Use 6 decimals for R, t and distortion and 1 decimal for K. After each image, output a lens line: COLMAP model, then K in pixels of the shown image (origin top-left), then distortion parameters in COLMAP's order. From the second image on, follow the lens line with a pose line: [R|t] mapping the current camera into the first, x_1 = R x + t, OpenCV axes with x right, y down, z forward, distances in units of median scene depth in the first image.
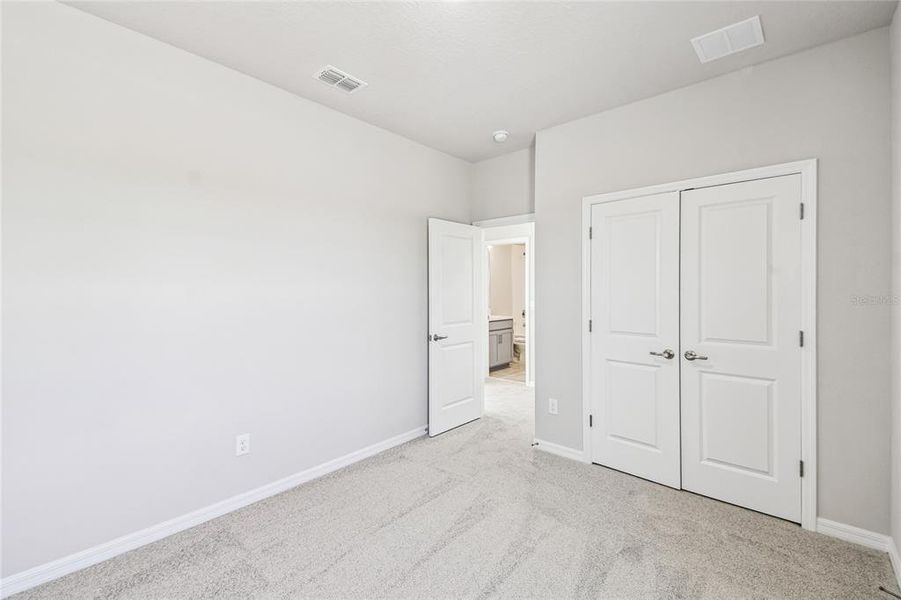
lens RADIAL K [[397.0, 0, 453.7], [0, 397.0, 292.3], [0, 0, 1]] dist [0.034114, -0.013098]
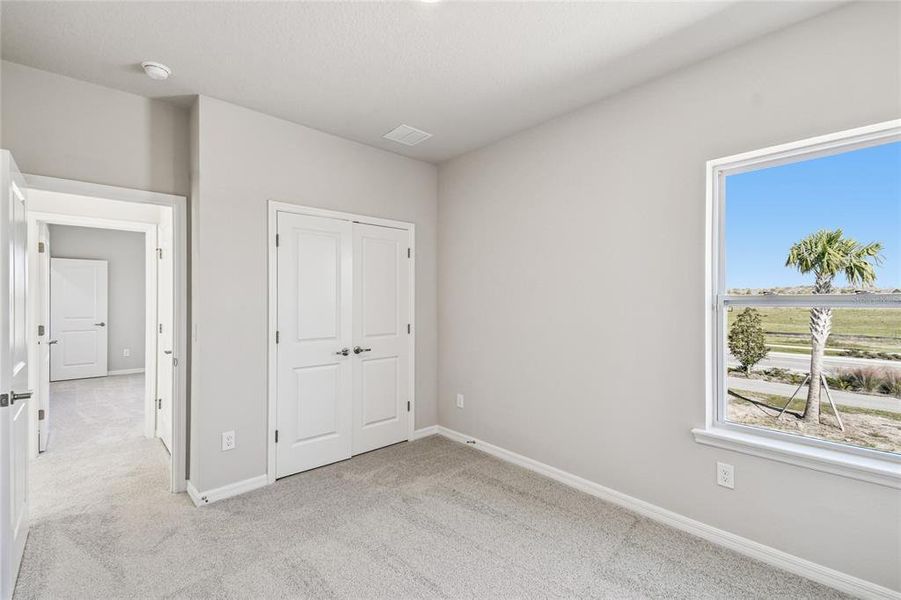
lens RADIAL K [[397.0, 0, 454.2], [0, 397.0, 301.5], [0, 0, 1]] dist [0.034114, -0.013098]
pose [[0.105701, -0.004764, 0.994387, -0.664549], [0.005055, 0.999978, 0.004253, -0.004162], [-0.994385, 0.004577, 0.105723, 0.557234]]
